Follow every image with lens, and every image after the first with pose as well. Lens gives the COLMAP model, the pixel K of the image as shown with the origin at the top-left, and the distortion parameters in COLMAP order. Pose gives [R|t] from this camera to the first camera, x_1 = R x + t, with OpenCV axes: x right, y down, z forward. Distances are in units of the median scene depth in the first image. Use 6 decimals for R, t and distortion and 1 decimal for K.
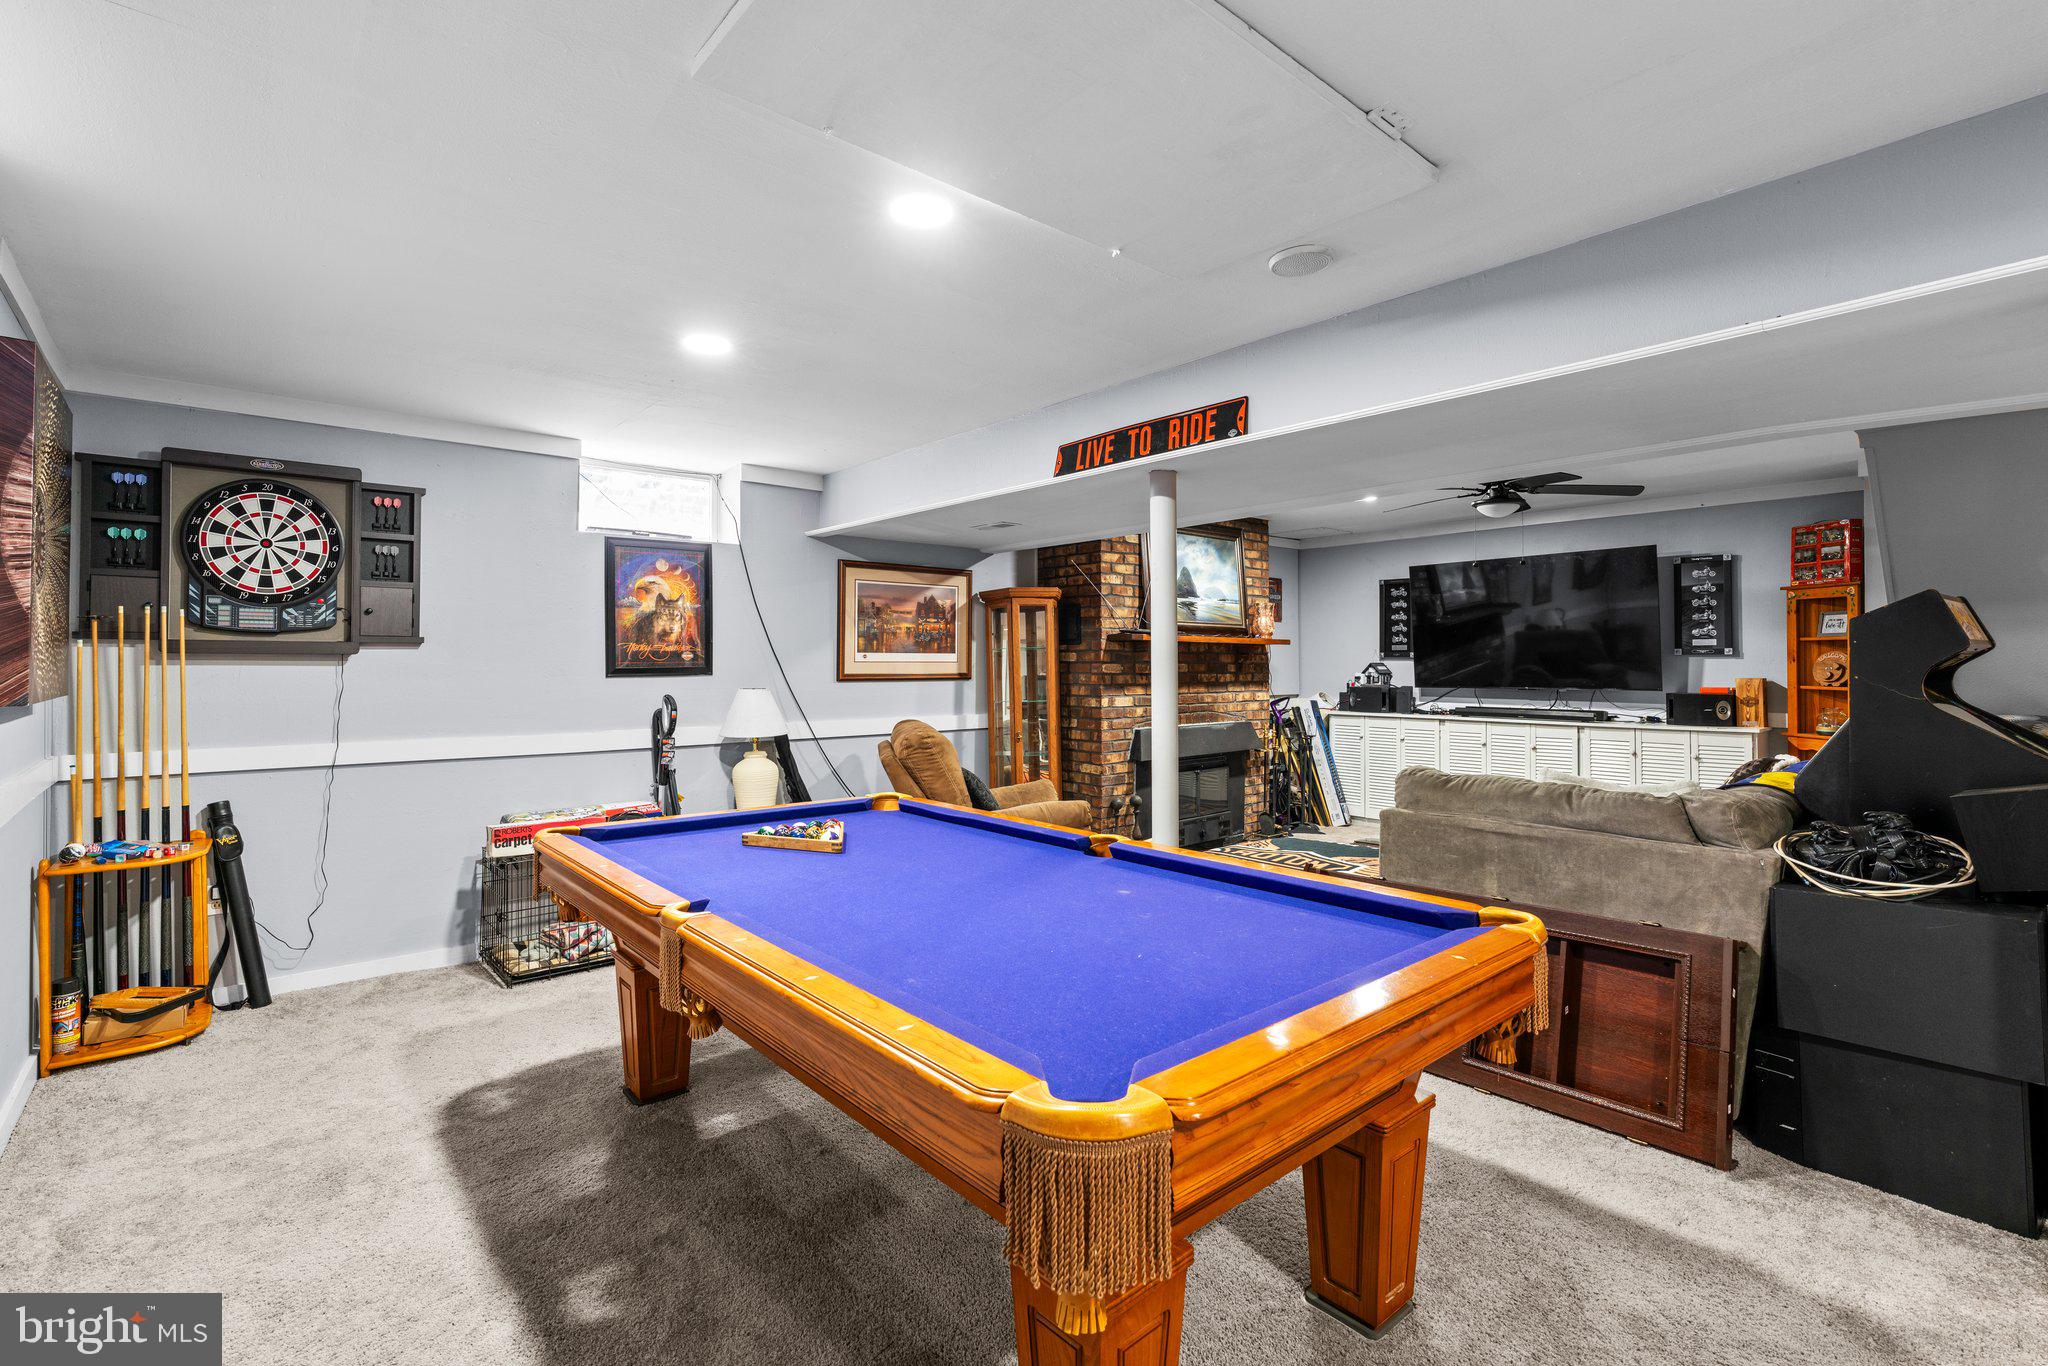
lens RADIAL K [[927.2, 0, 1016.0], [0, 927.2, 670.9], [0, 0, 1]] dist [-0.000504, 0.000125]
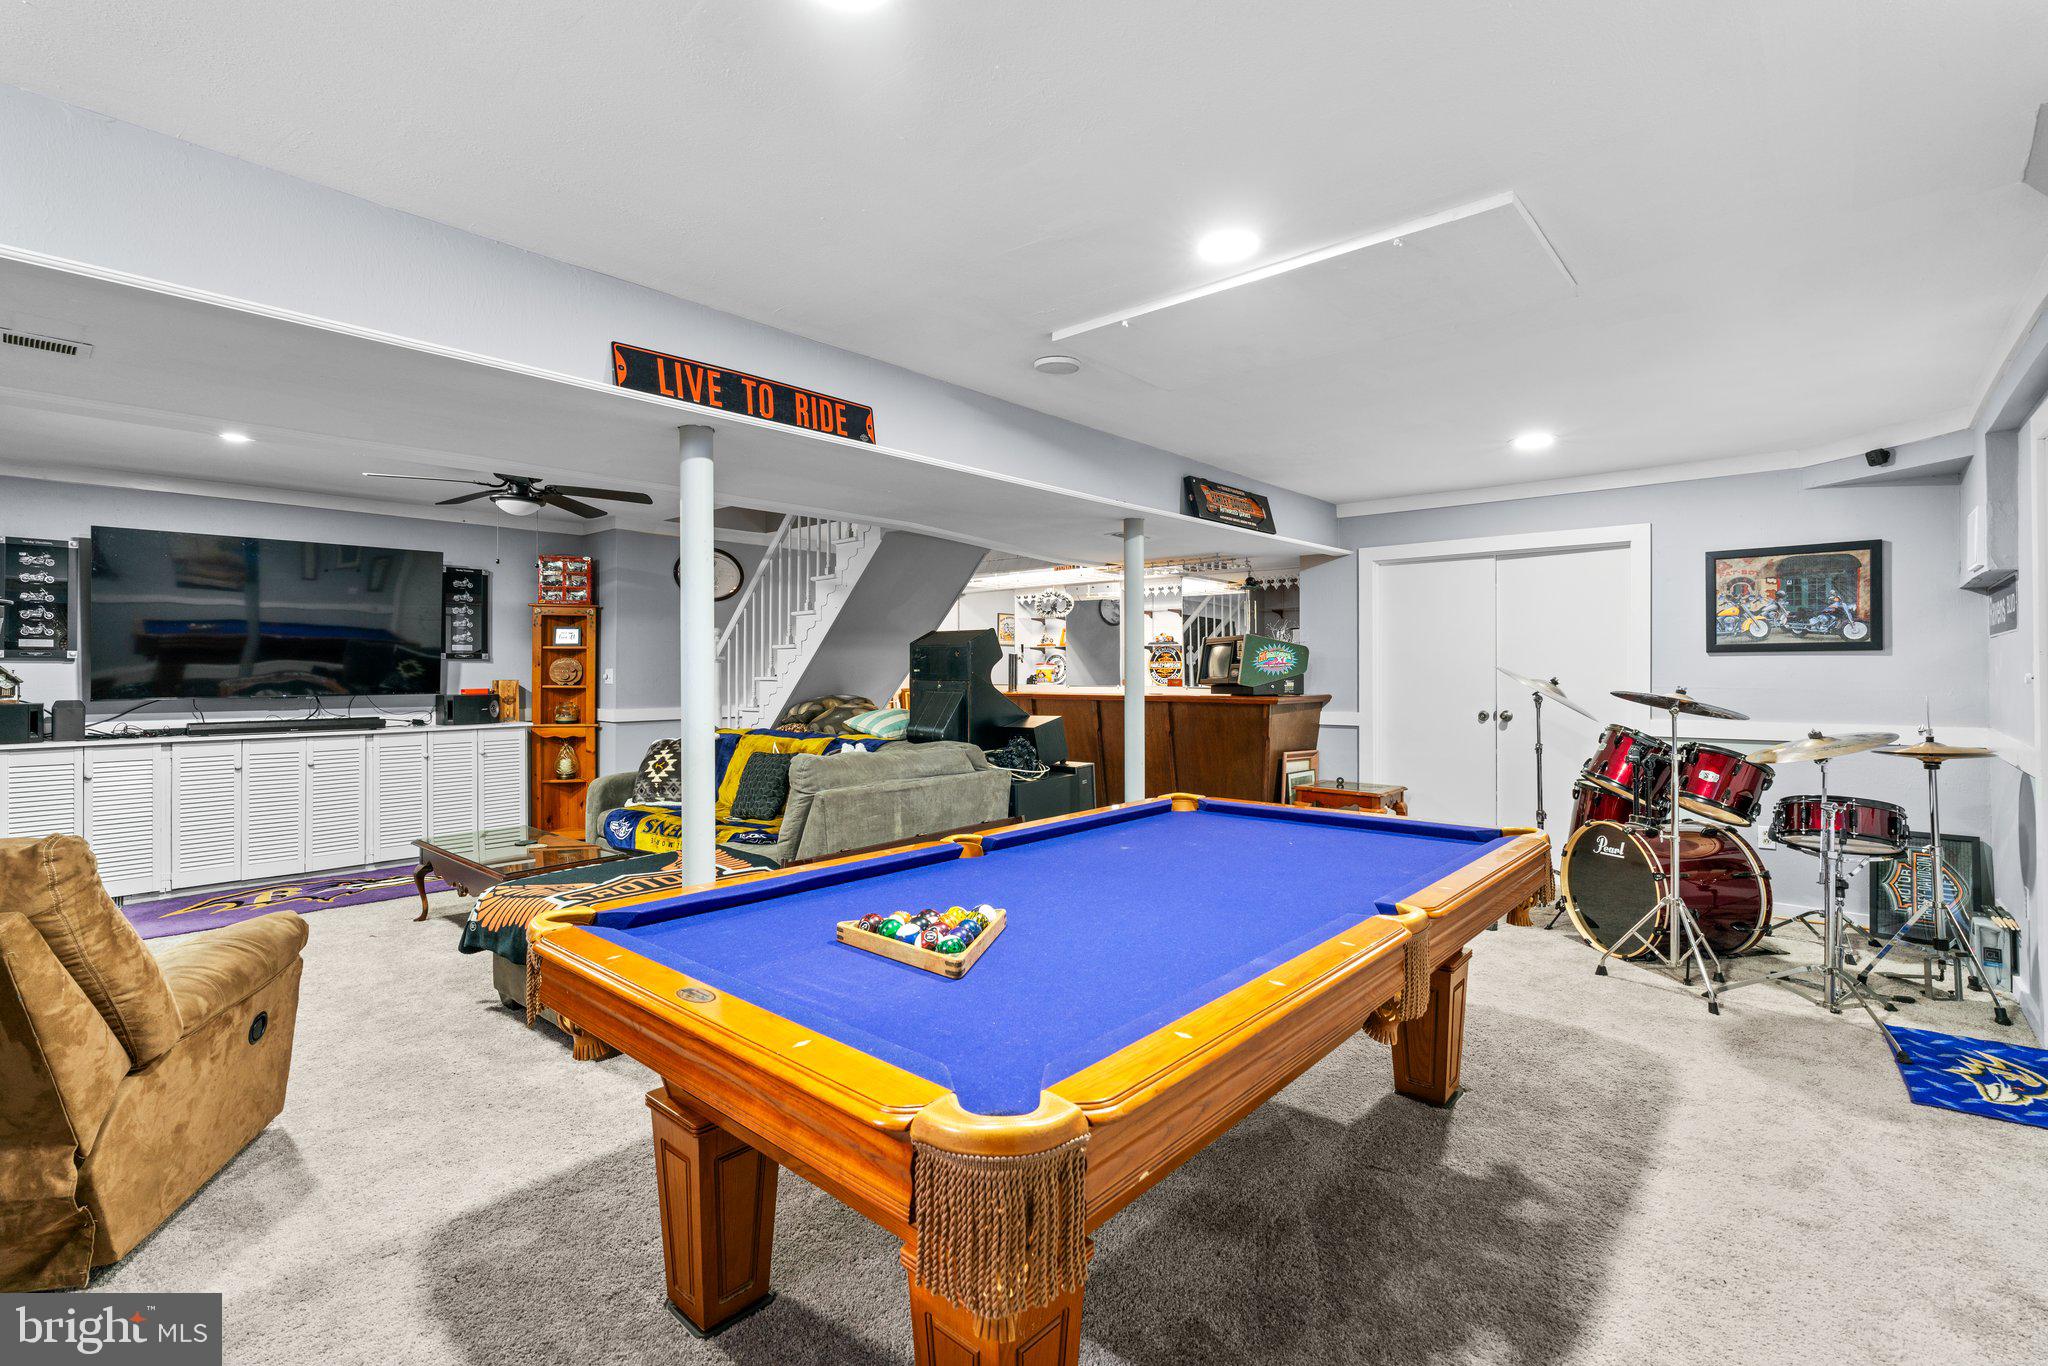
lens RADIAL K [[927.2, 0, 1021.3], [0, 927.2, 673.8], [0, 0, 1]] dist [-0.000504, 0.000125]
pose [[-0.127711, -0.004690, 0.991800, -0.468356], [0.010294, 0.999929, 0.006054, -0.000139], [-0.991758, 0.010983, -0.127654, 0.558690]]
